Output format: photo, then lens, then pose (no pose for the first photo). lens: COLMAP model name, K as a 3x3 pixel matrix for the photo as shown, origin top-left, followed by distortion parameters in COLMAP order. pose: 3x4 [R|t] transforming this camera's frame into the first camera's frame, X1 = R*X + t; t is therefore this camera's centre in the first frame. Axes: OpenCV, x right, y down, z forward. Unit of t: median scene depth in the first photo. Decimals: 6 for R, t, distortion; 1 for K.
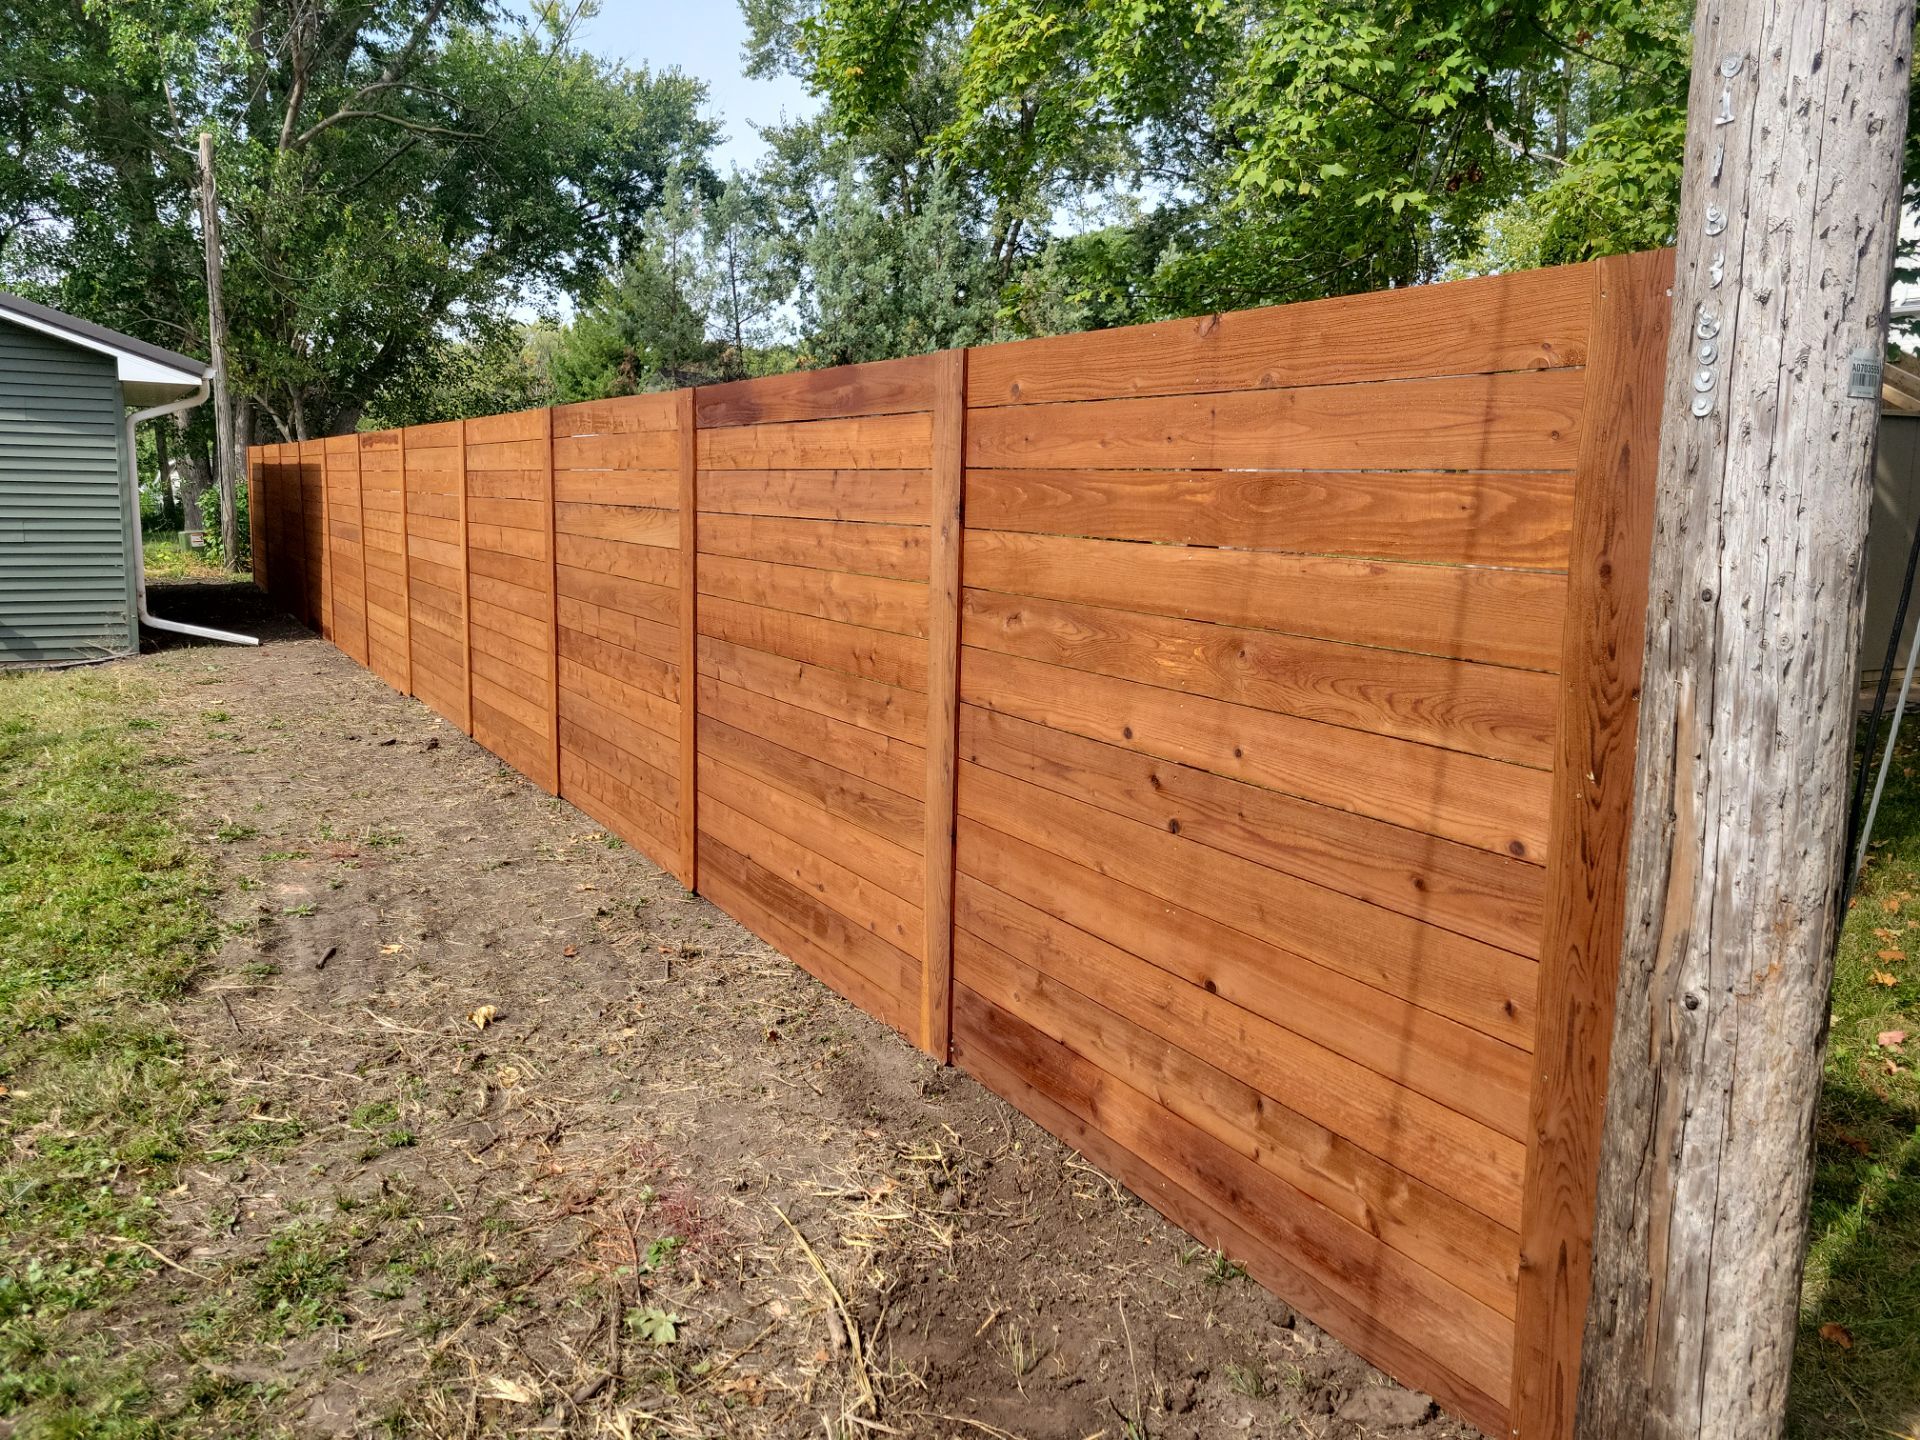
lens RADIAL K [[1439.8, 0, 960.0], [0, 1439.8, 720.0], [0, 0, 1]] dist [0.026308, -0.007069]
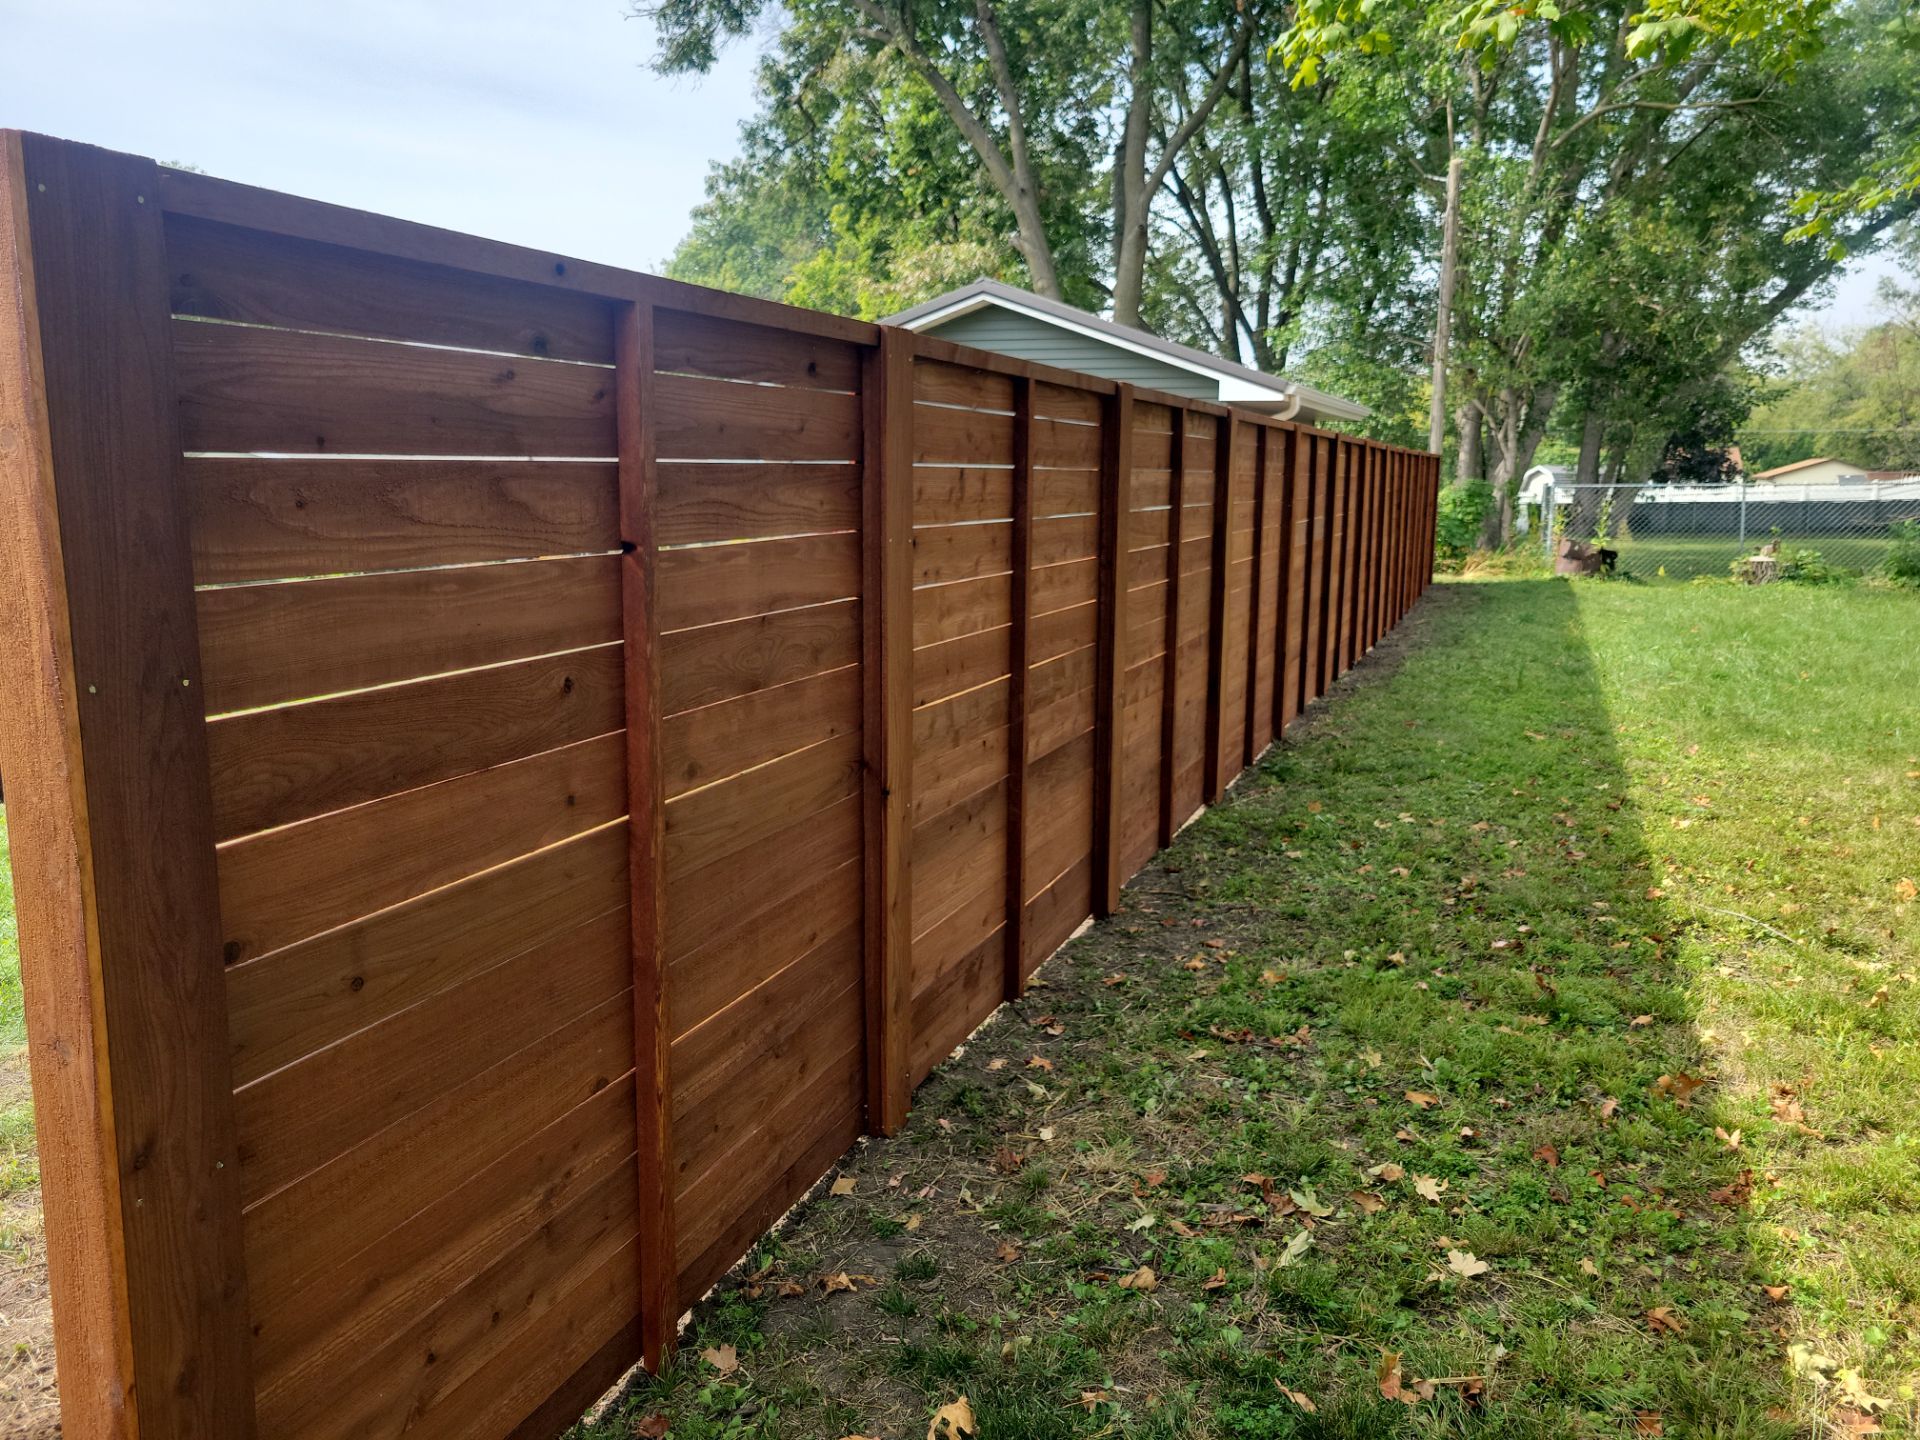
lens RADIAL K [[1434.4, 0, 960.0], [0, 1434.4, 720.0], [0, 0, 1]] dist [0.059841, -0.051382]
pose [[0.627804, 0.115442, -0.769763, 0.372922], [-0.118574, 0.991583, 0.052003, -0.034605], [0.769287, 0.058626, 0.636208, 0.246803]]
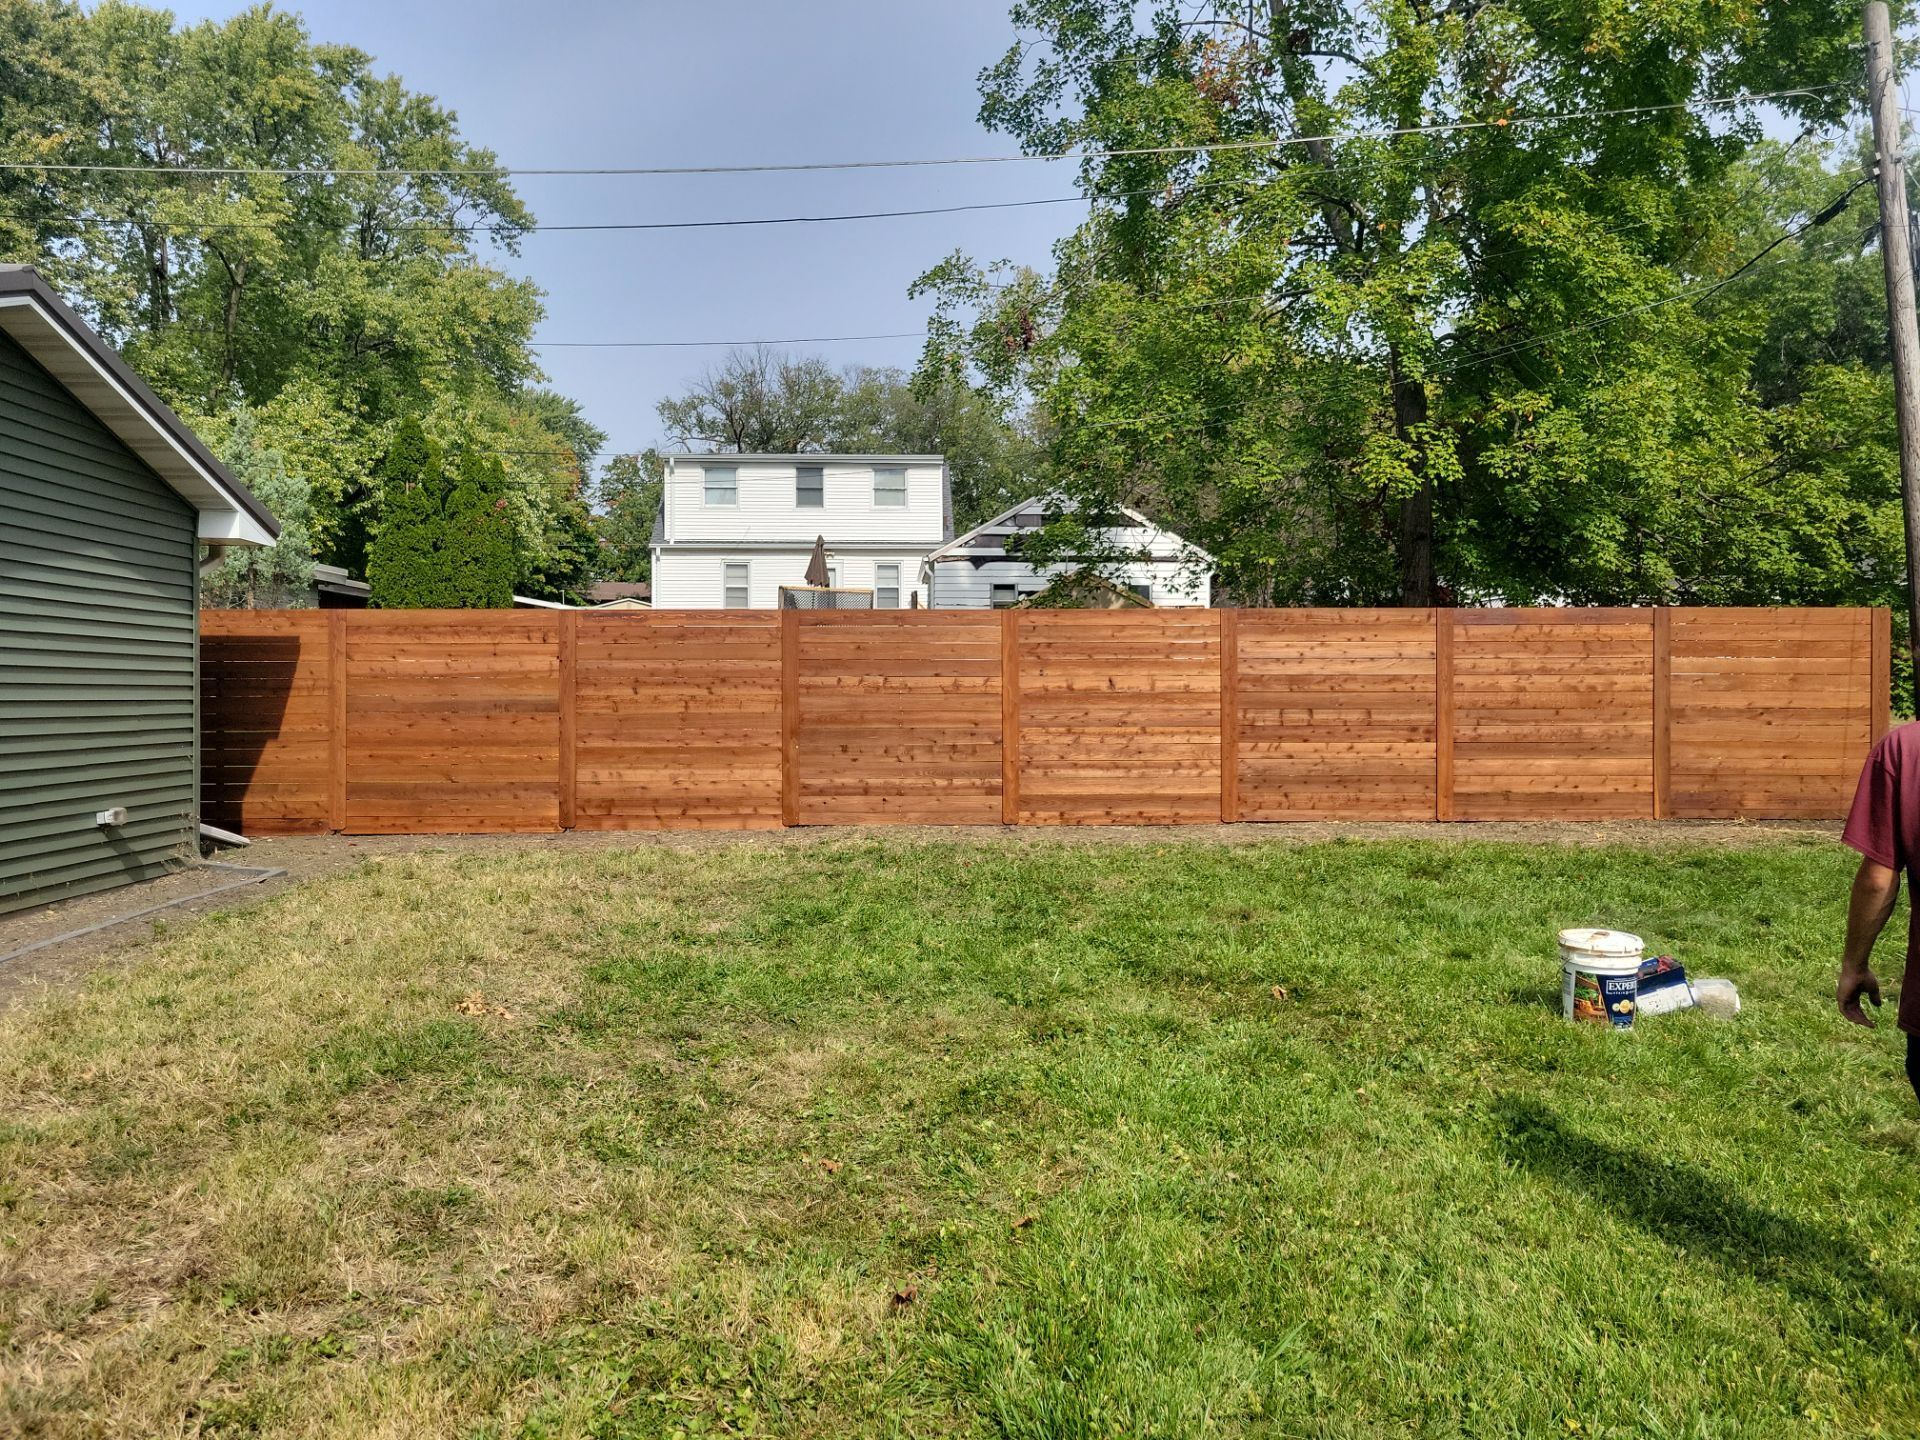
lens RADIAL K [[1428.2, 0, 954.6], [0, 1428.2, 716.4], [0, 0, 1]] dist [0.049387, -0.035942]
pose [[0.490871, -0.037015, 0.870446, -2.073085], [0.150209, 0.987732, -0.042705, -0.054465], [-0.858186, 0.151711, 0.490408, 0.422933]]
